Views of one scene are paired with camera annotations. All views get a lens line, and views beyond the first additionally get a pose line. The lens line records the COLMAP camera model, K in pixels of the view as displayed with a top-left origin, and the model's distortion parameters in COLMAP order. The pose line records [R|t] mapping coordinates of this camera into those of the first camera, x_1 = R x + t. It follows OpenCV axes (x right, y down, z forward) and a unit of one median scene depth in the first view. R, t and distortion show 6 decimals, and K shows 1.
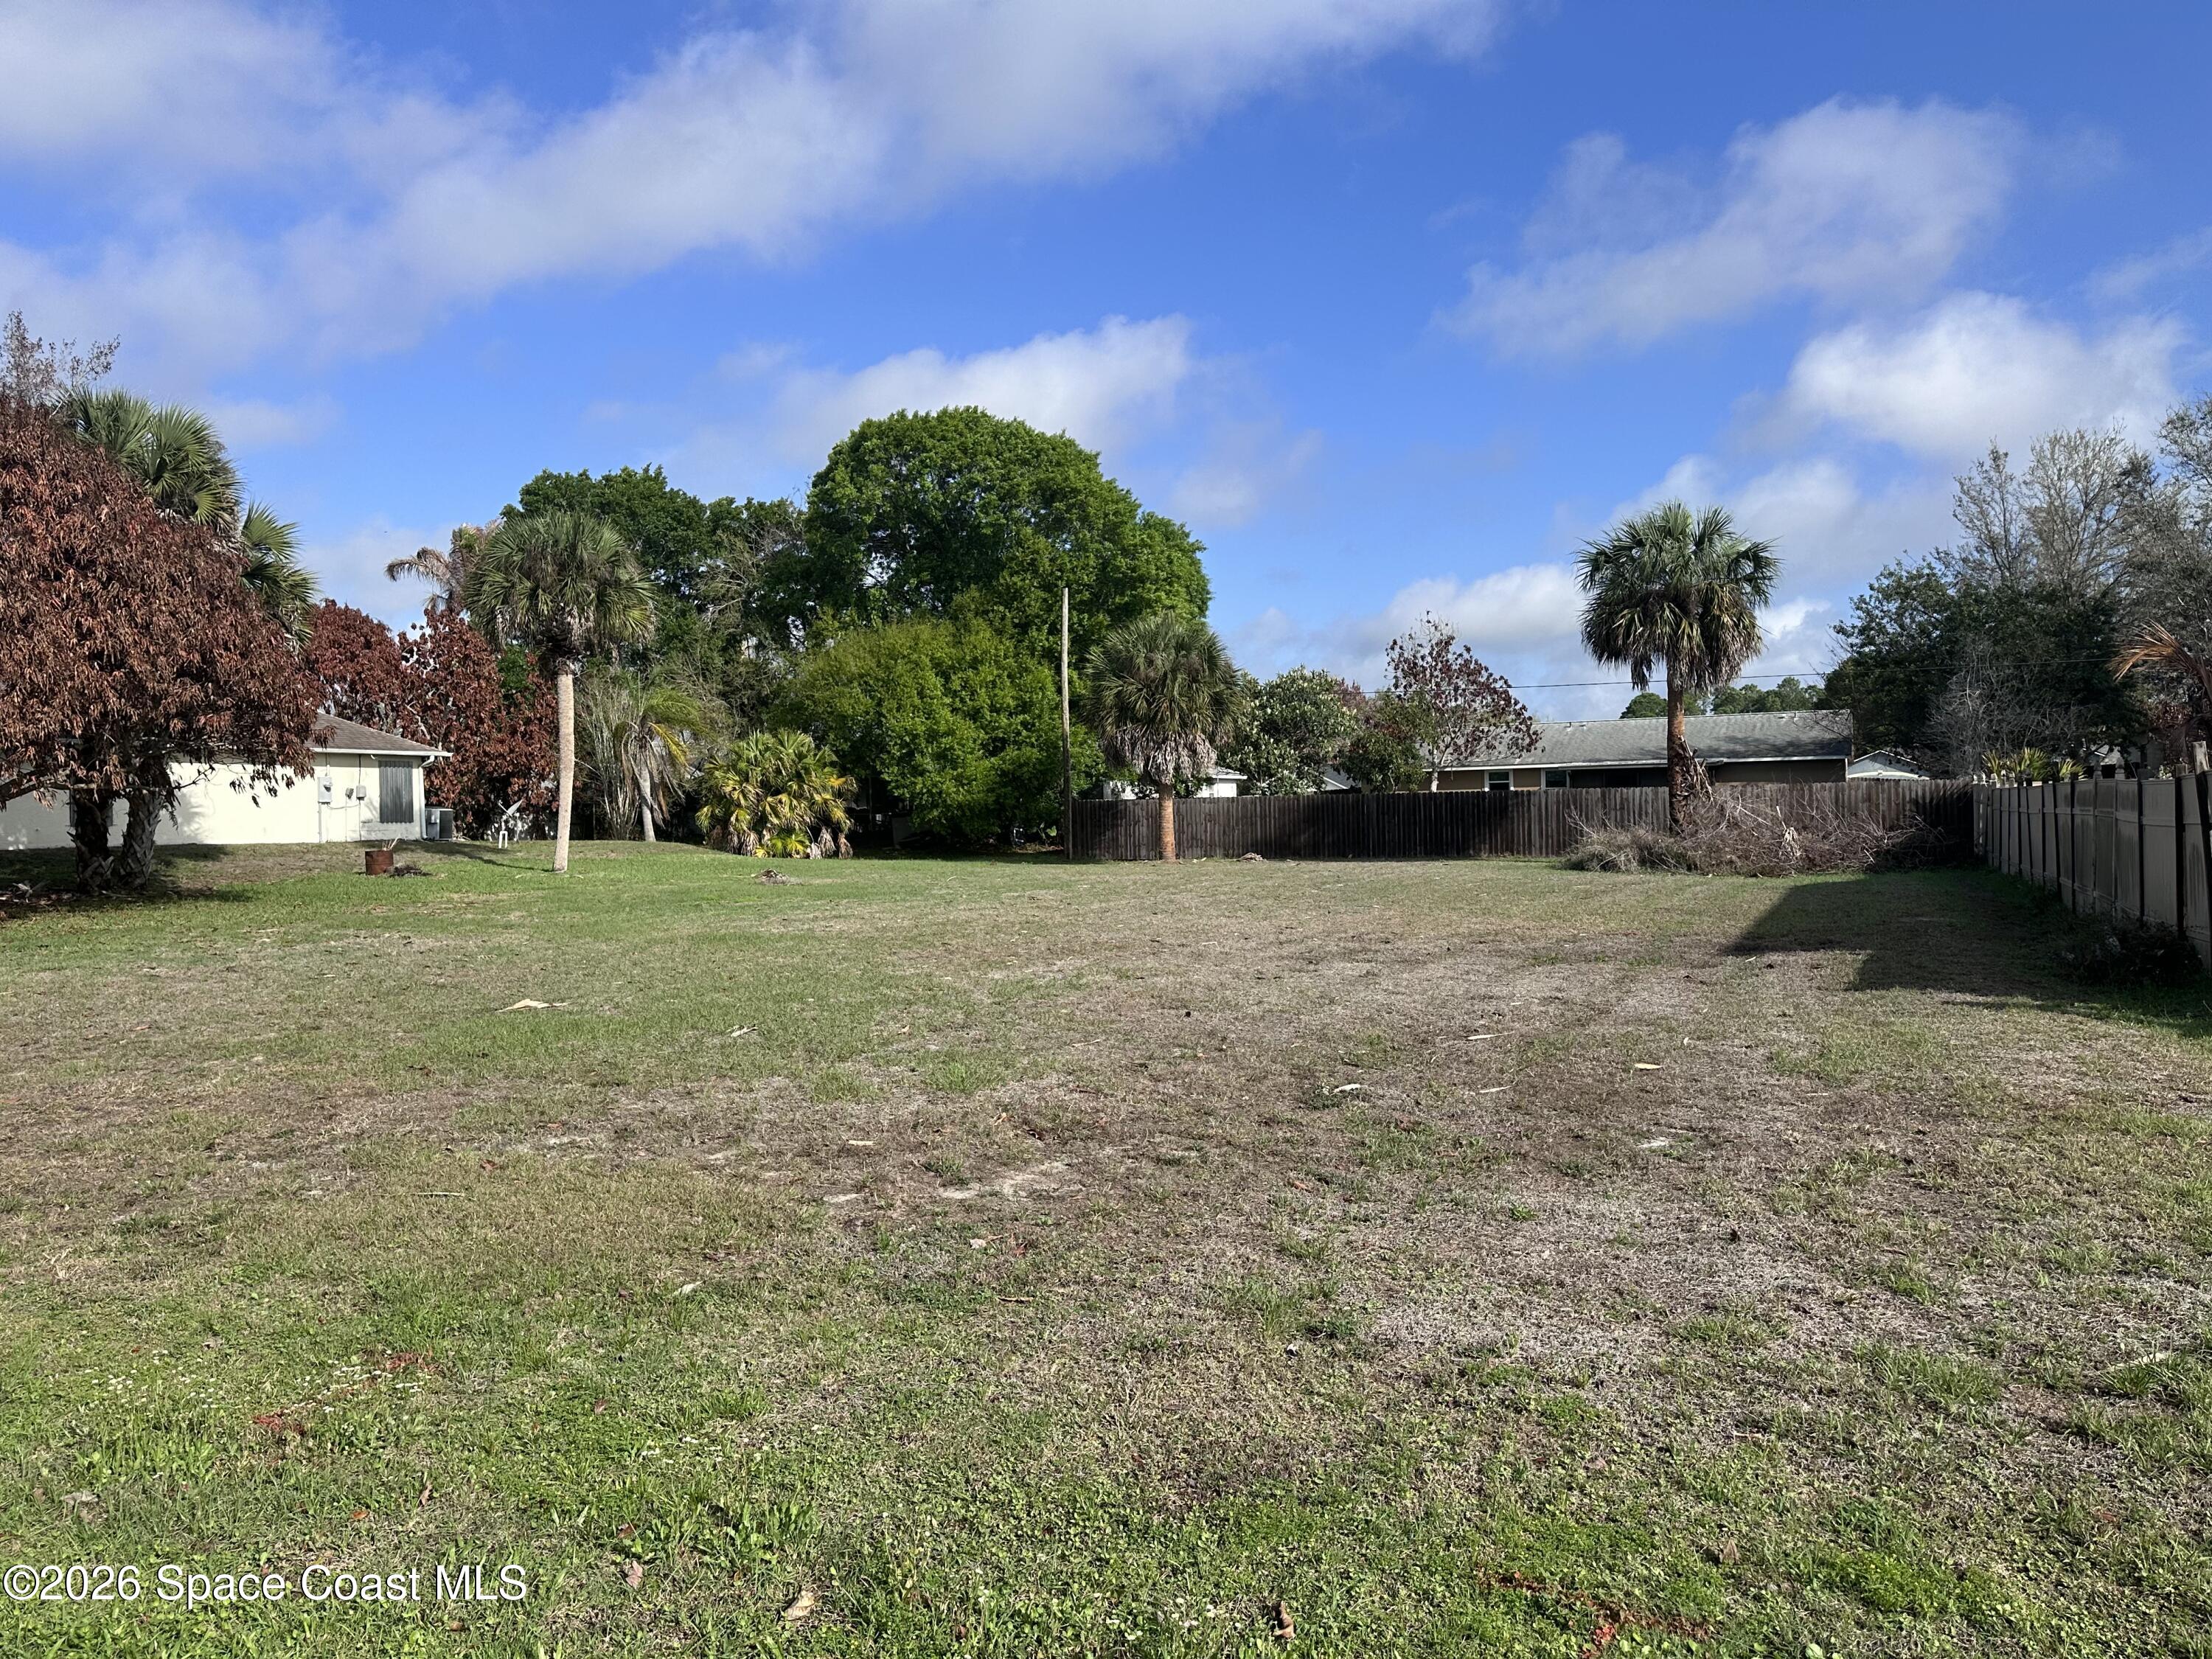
lens RADIAL K [[1564.7, 0, 1110.8], [0, 1564.7, 824.7], [0, 0, 1]] dist [0.052105, -0.057786]
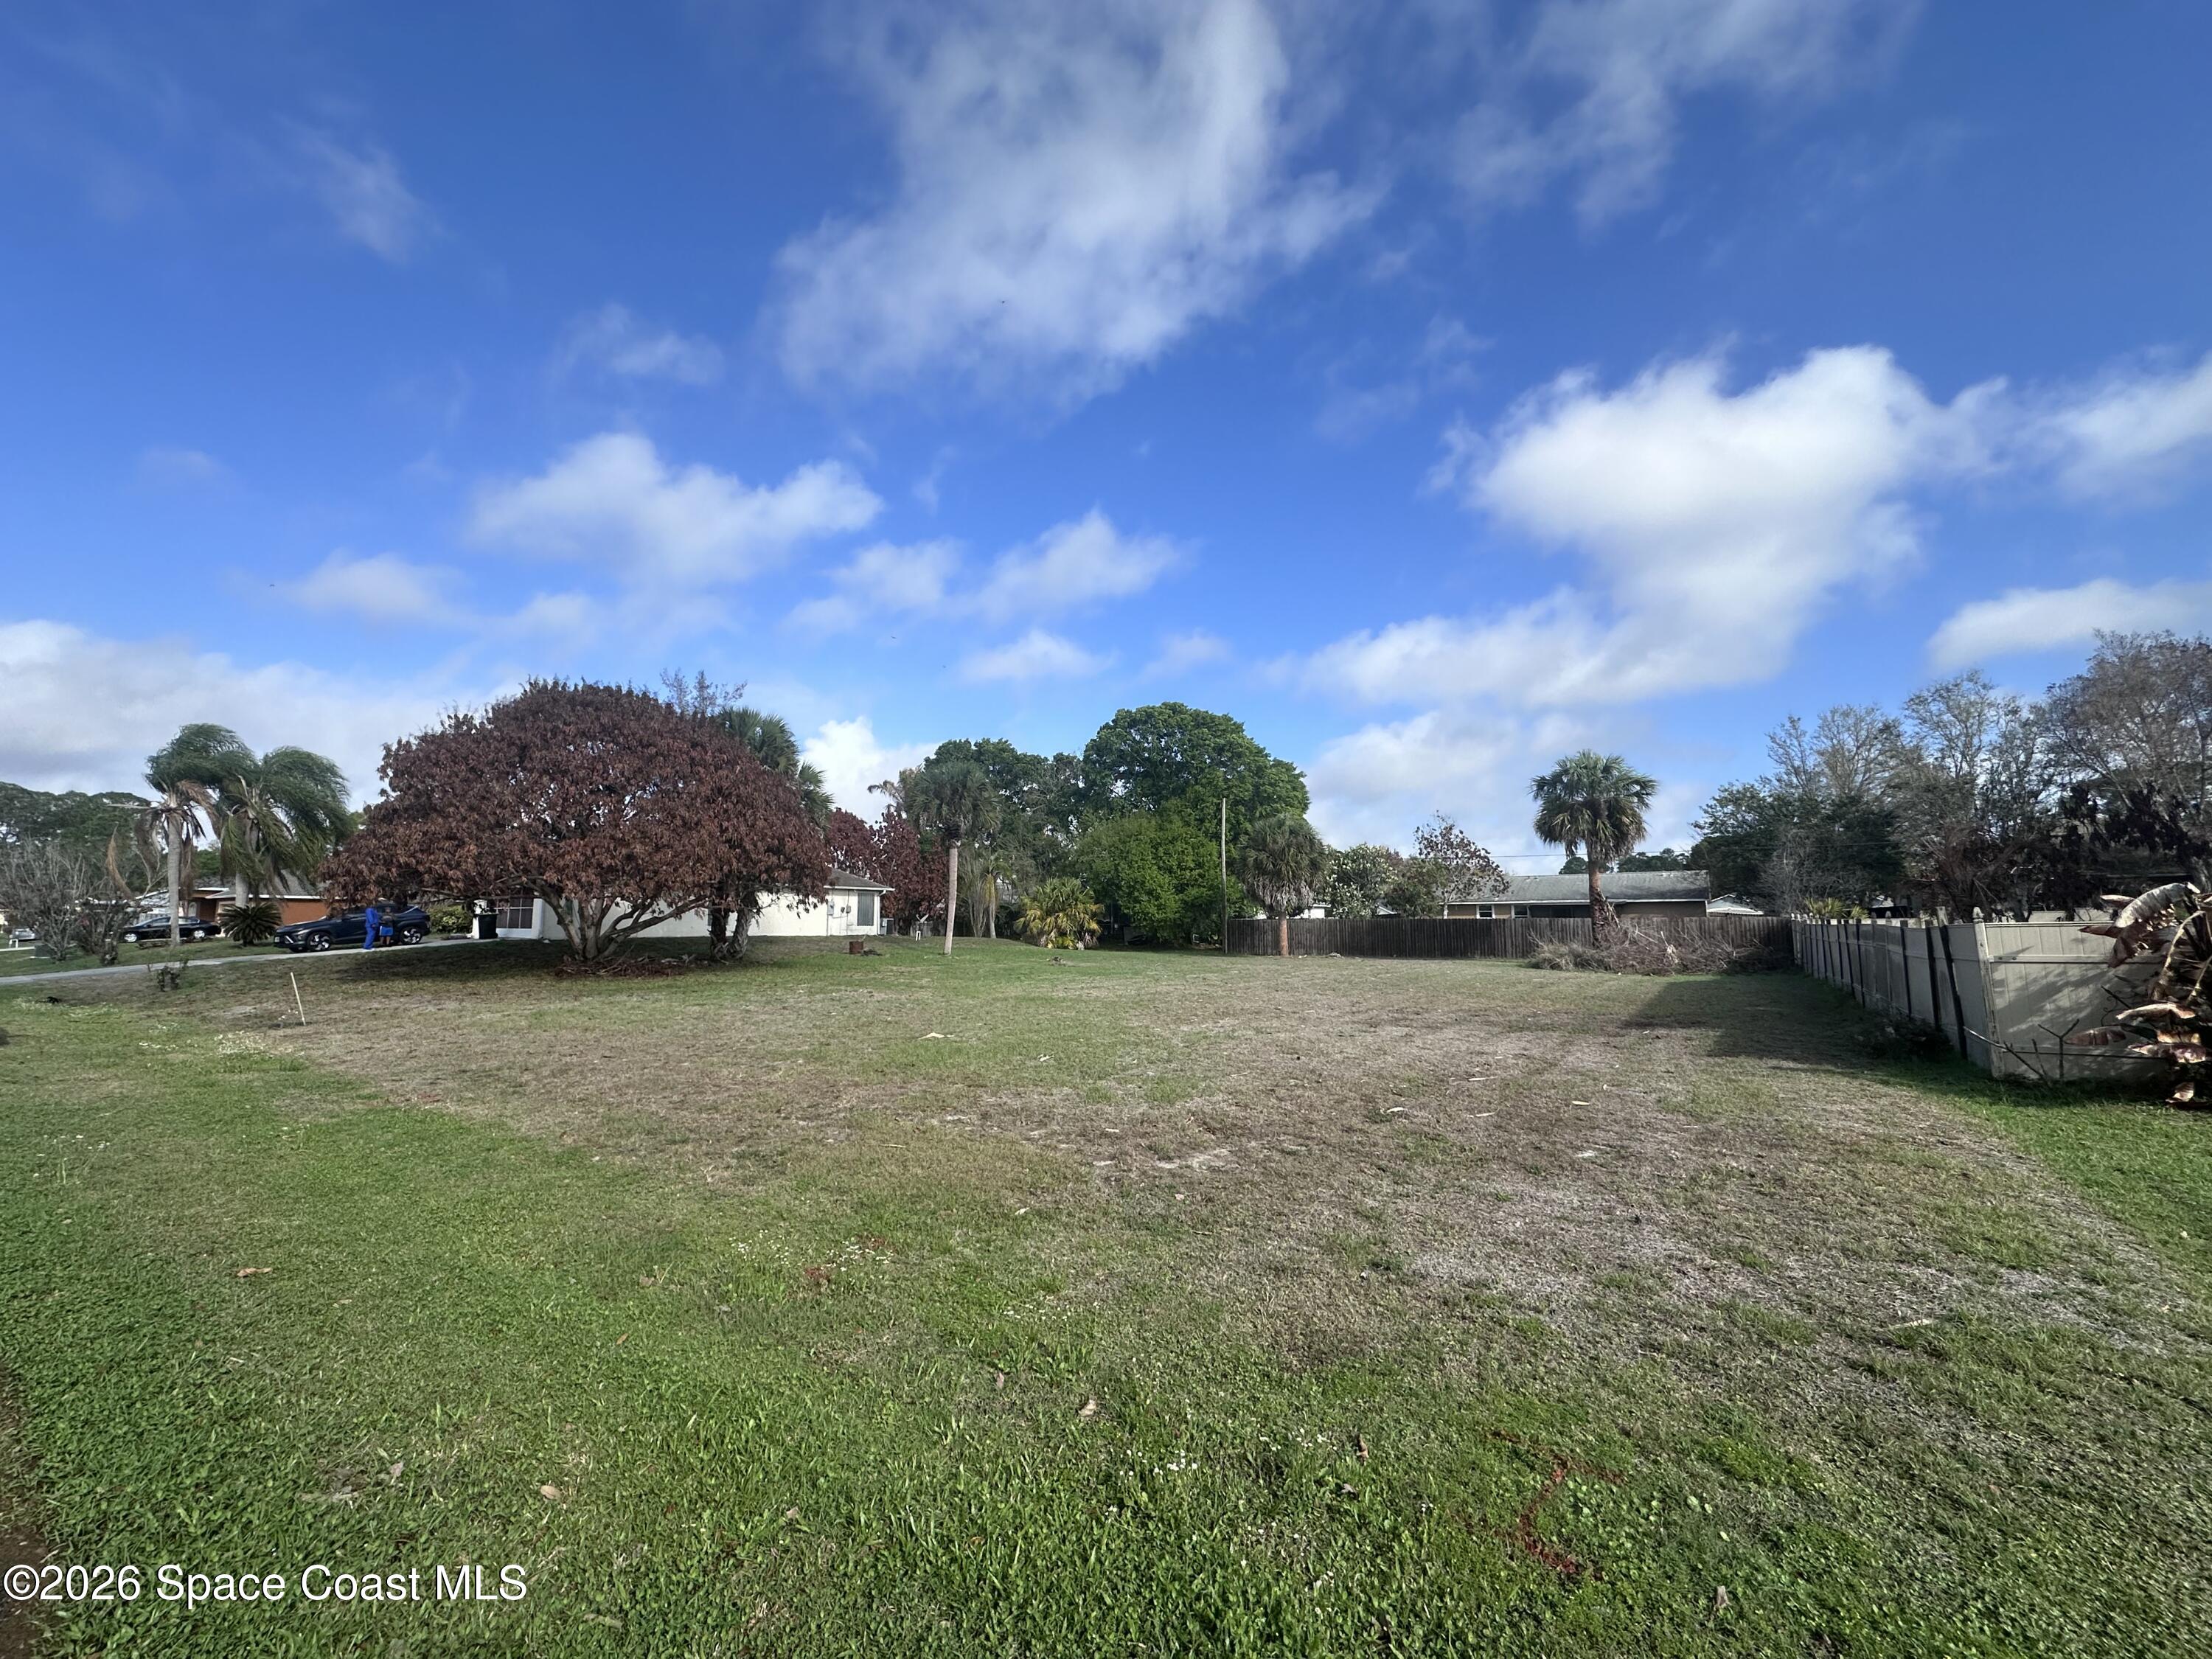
lens RADIAL K [[889.4, 0, 1109.2], [0, 889.4, 825.6], [0, 0, 1]] dist [-0.002756, 0.000009]
pose [[0.987802, 0.000740, -0.155716, -0.002095], [-0.018653, 0.993351, -0.113605, -0.009164], [0.154597, 0.115124, 0.981247, -0.012657]]
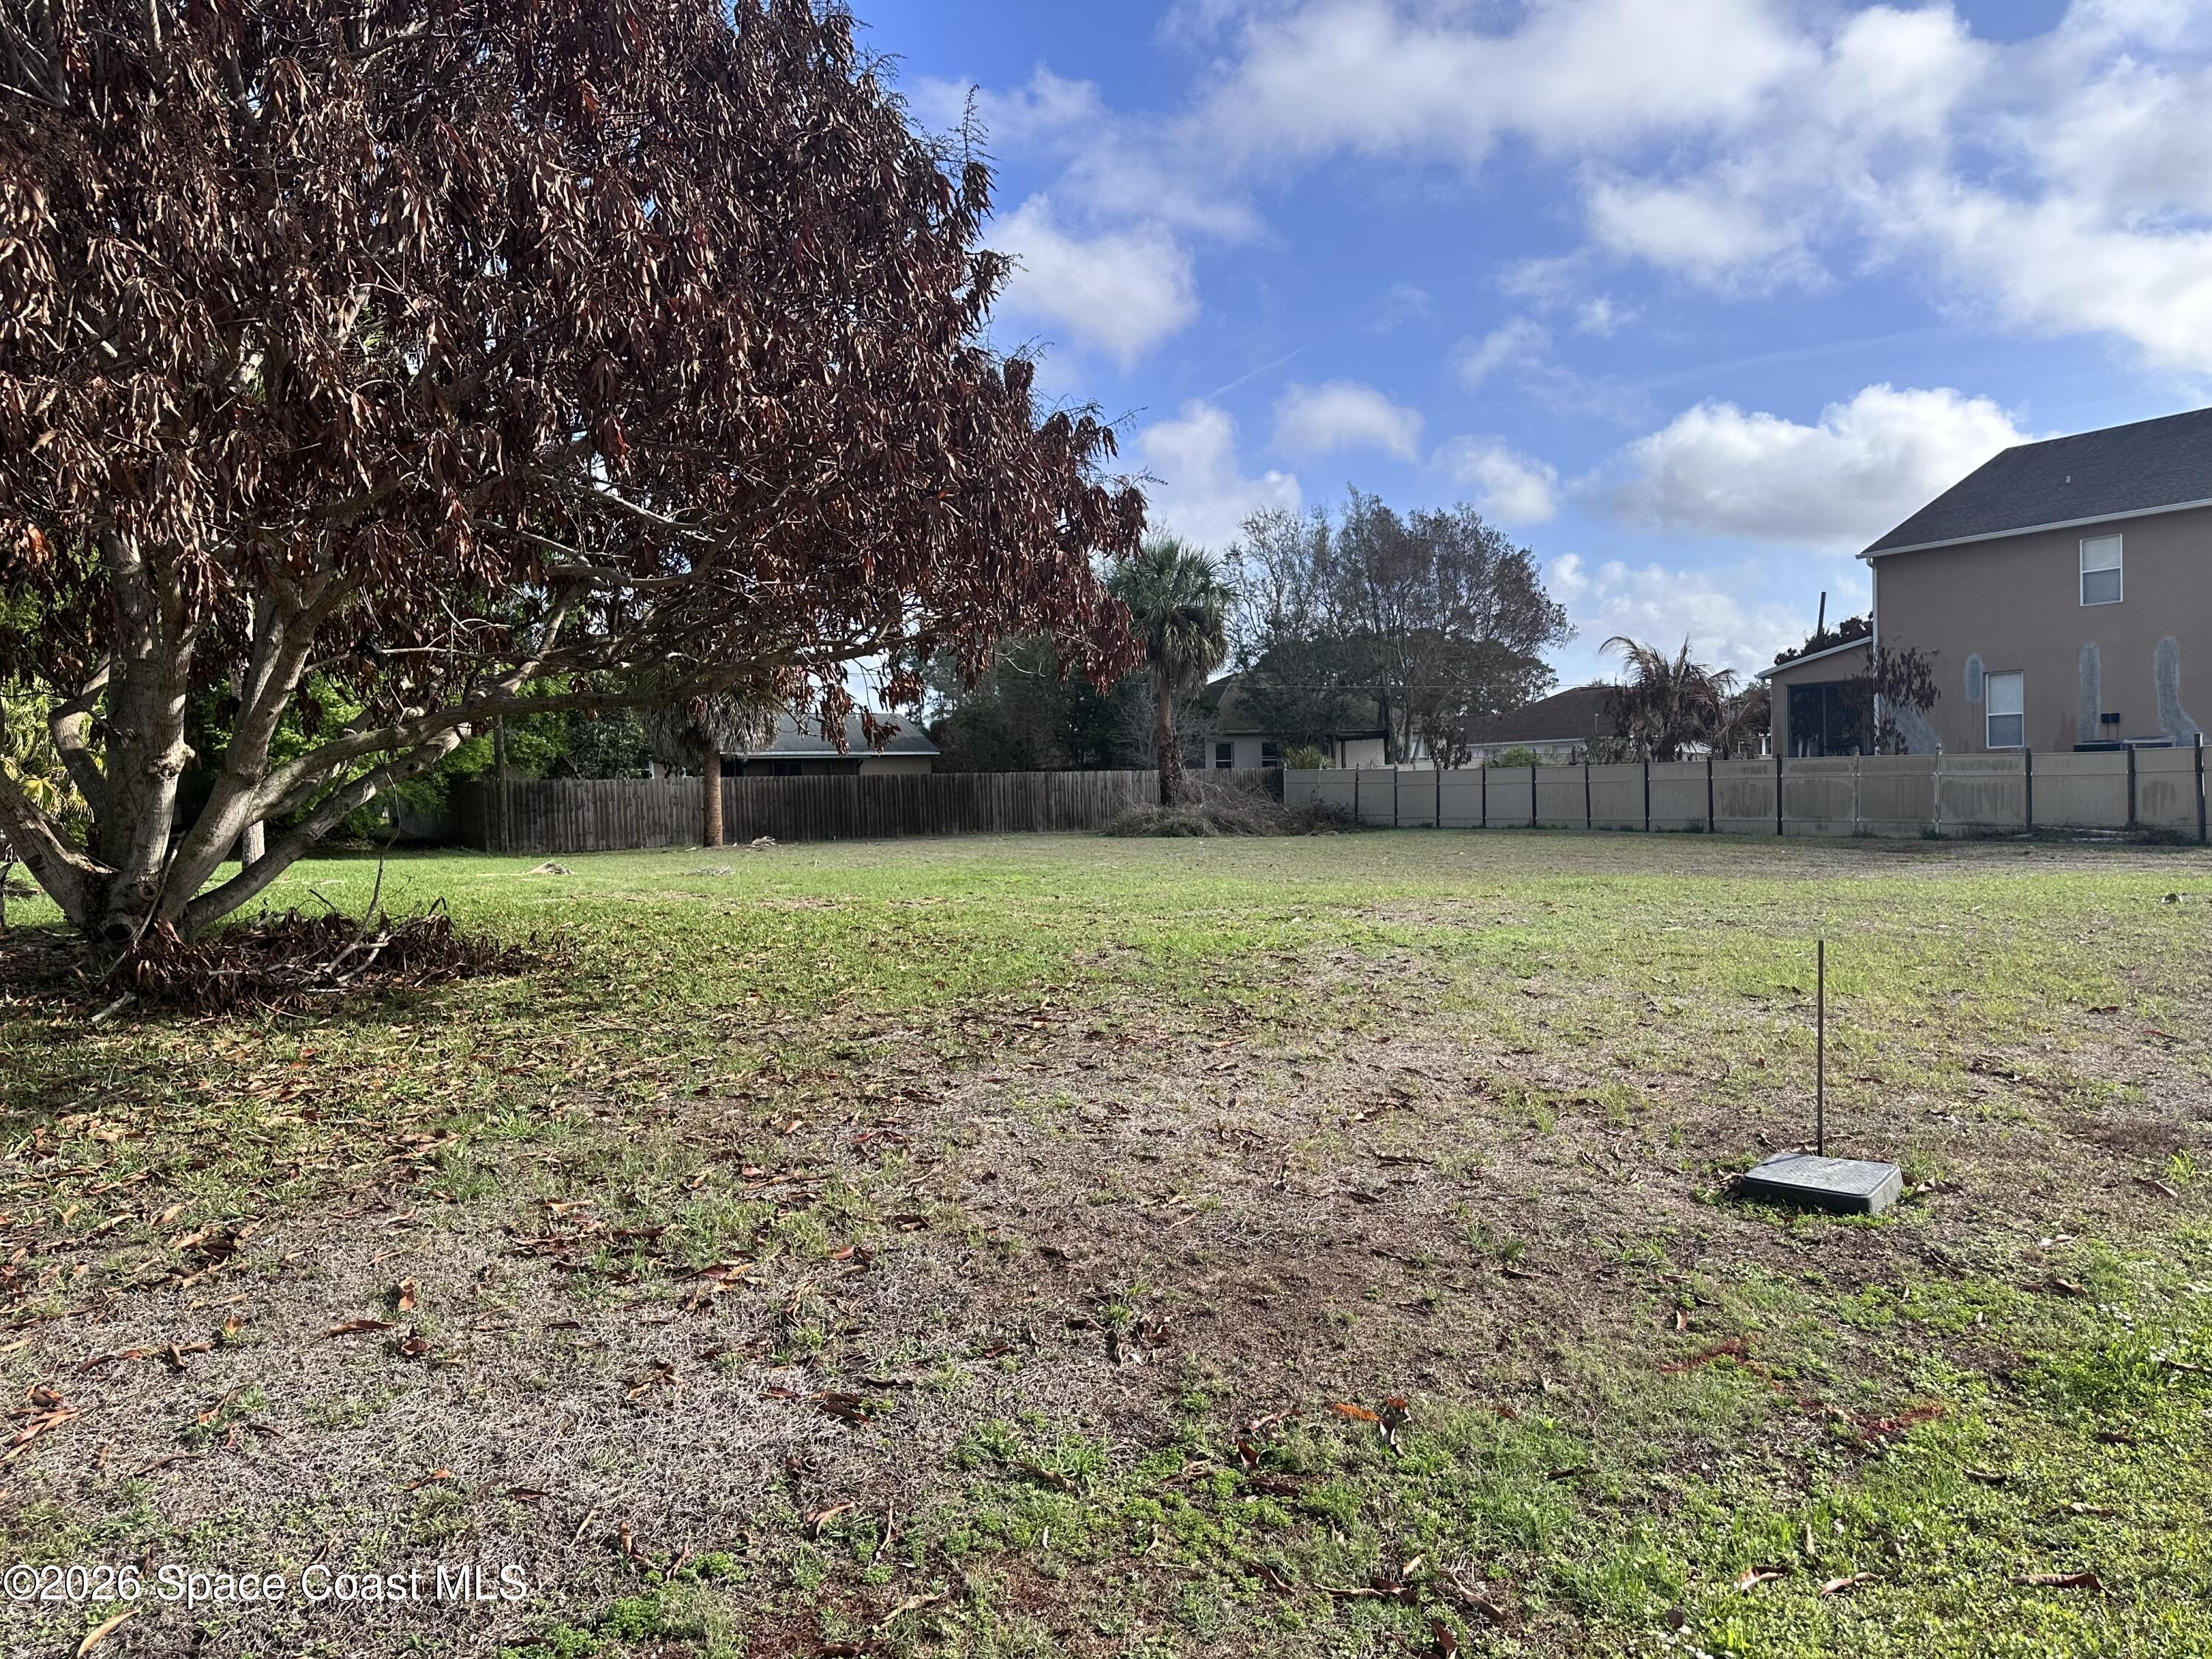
lens RADIAL K [[1564.7, 0, 1114.2], [0, 1564.7, 844.6], [0, 0, 1]] dist [0.052105, -0.057786]
pose [[0.545982, -0.026678, 0.837372, -1.152470], [0.020122, 0.999622, 0.018727, 0.019127], [-0.837555, 0.006625, 0.546313, 0.625516]]
